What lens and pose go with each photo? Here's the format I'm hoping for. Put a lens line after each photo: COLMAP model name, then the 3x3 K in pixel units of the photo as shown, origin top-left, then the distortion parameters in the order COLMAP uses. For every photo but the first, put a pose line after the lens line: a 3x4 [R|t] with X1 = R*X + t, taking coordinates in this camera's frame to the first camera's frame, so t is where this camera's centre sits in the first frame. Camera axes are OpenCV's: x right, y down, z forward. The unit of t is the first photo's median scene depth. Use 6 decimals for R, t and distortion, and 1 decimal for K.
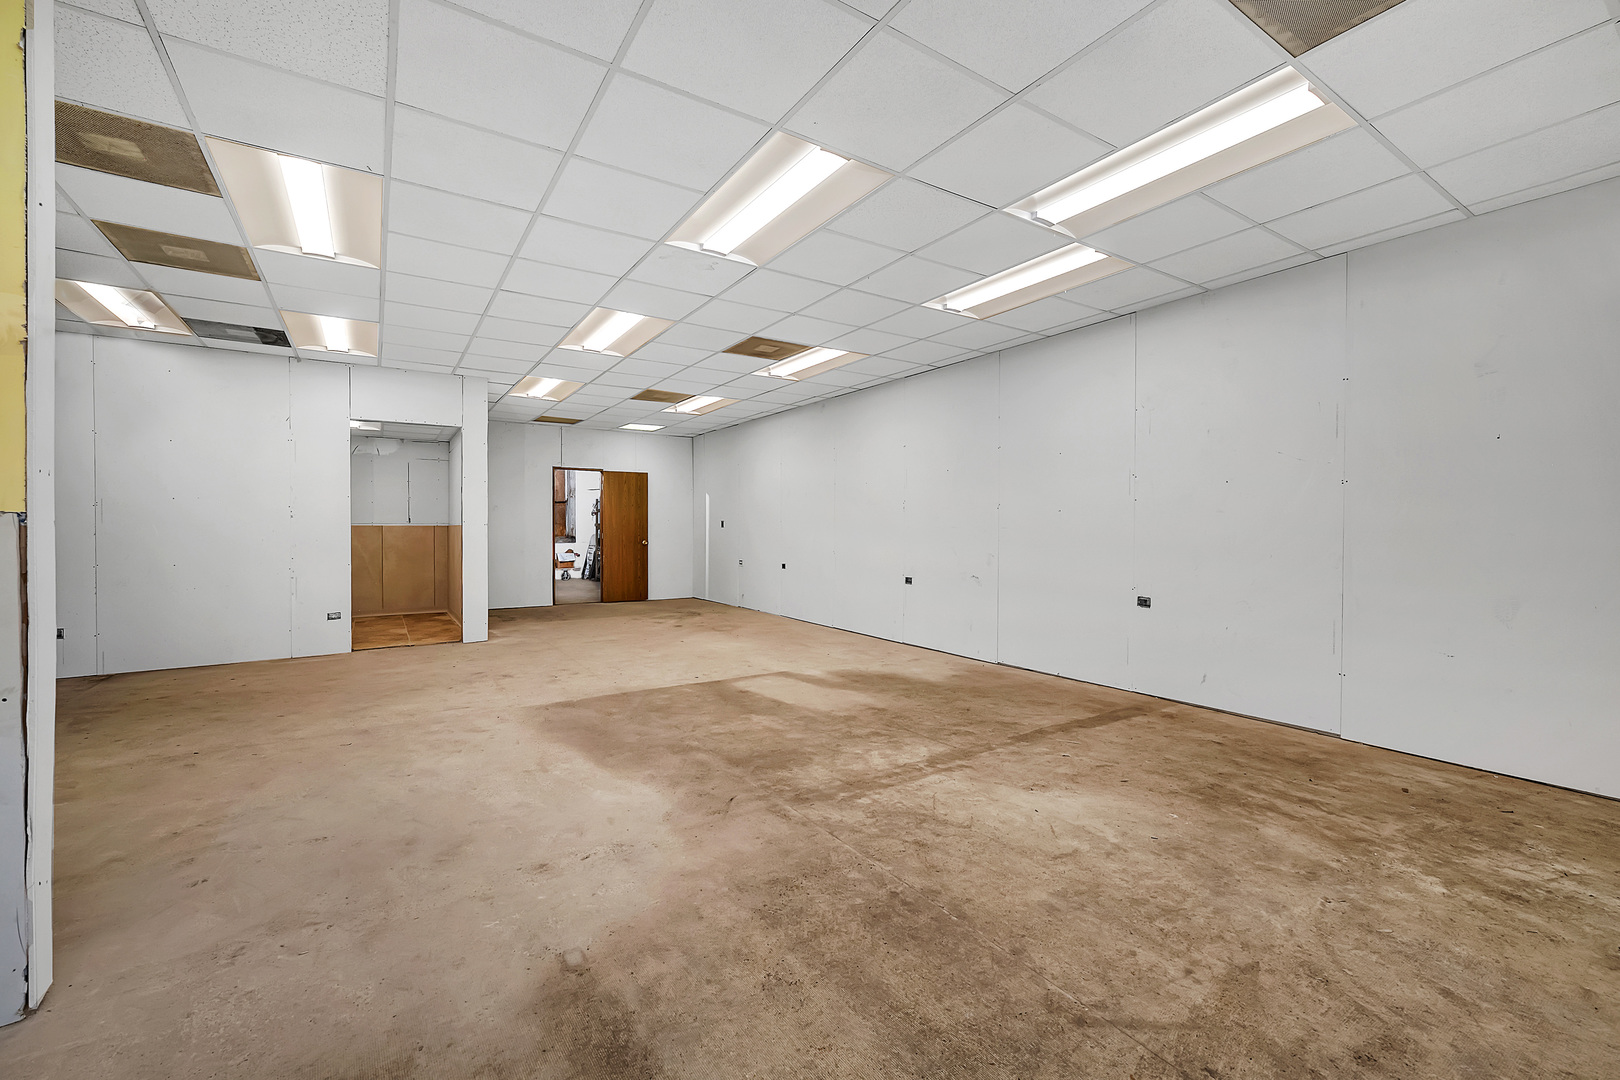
lens RADIAL K [[666.3, 0, 786.6], [0, 666.3, 535.8], [0, 0, 1]] dist [-0.001233, 0.000728]
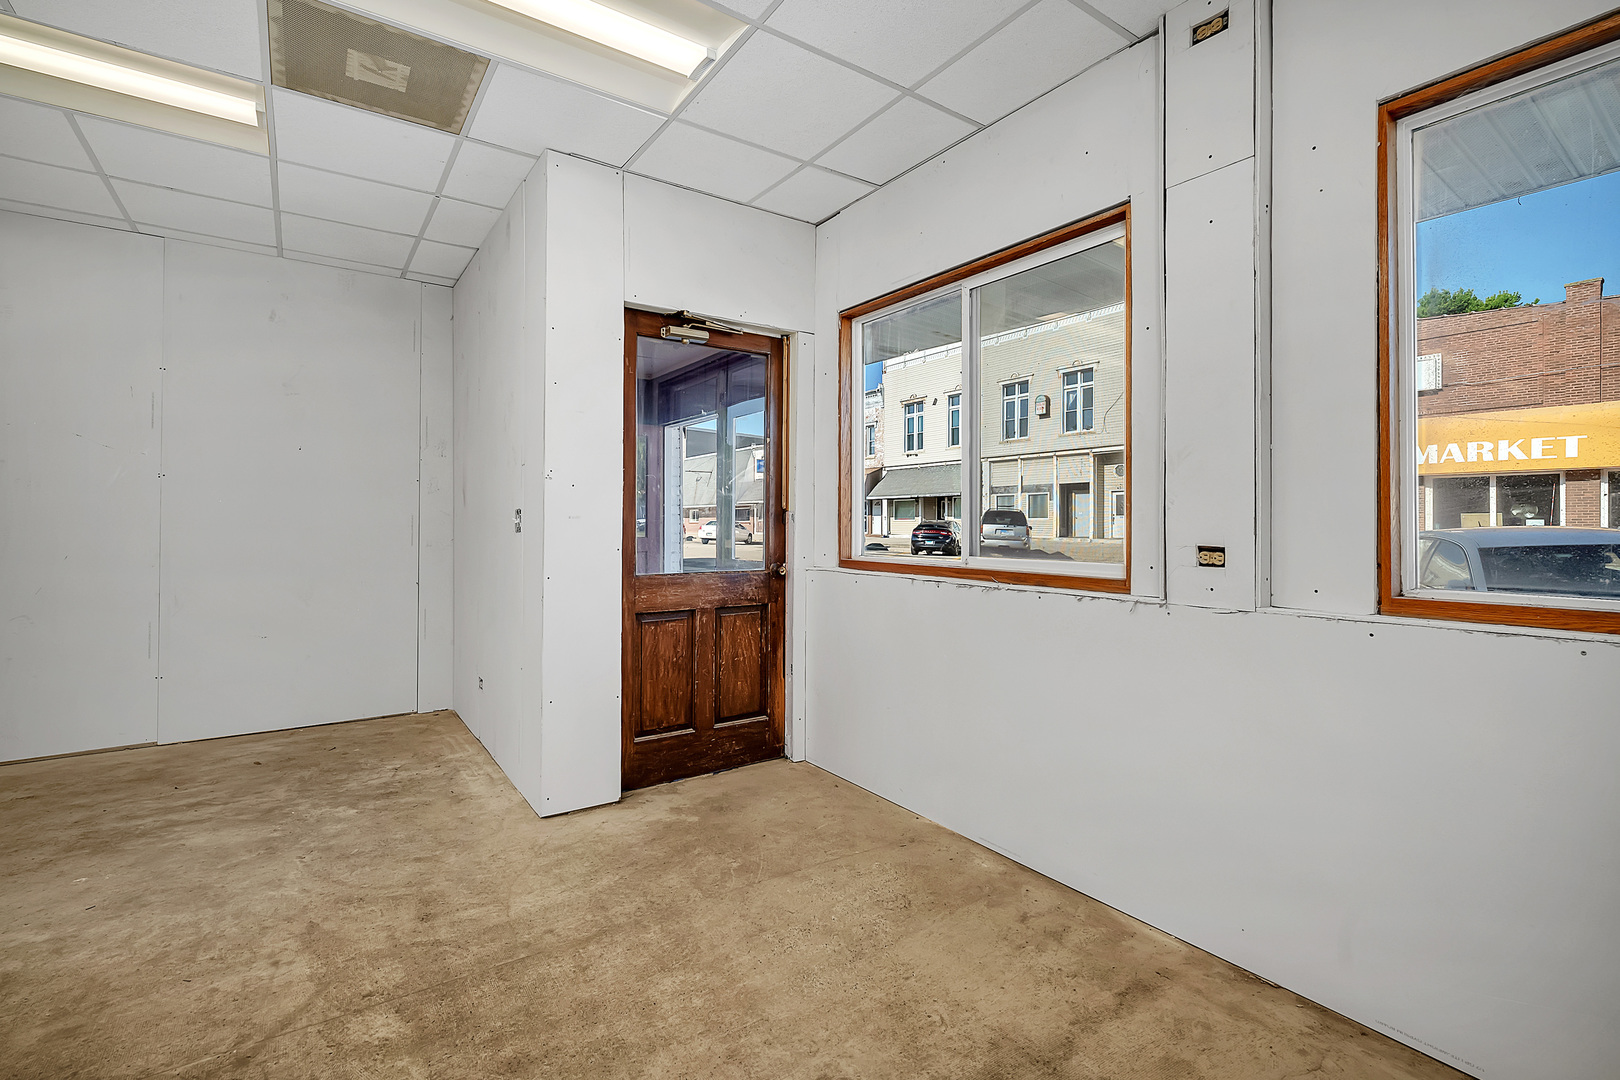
lens RADIAL K [[761.5, 0, 818.2], [0, 761.5, 528.4], [0, 0, 1]] dist [-0.004679, 0.001181]
pose [[-0.057454, -0.007549, 0.998320, -0.478960], [0.010667, 0.999910, 0.008174, -0.005914], [-0.998291, 0.011119, -0.057369, 0.190283]]
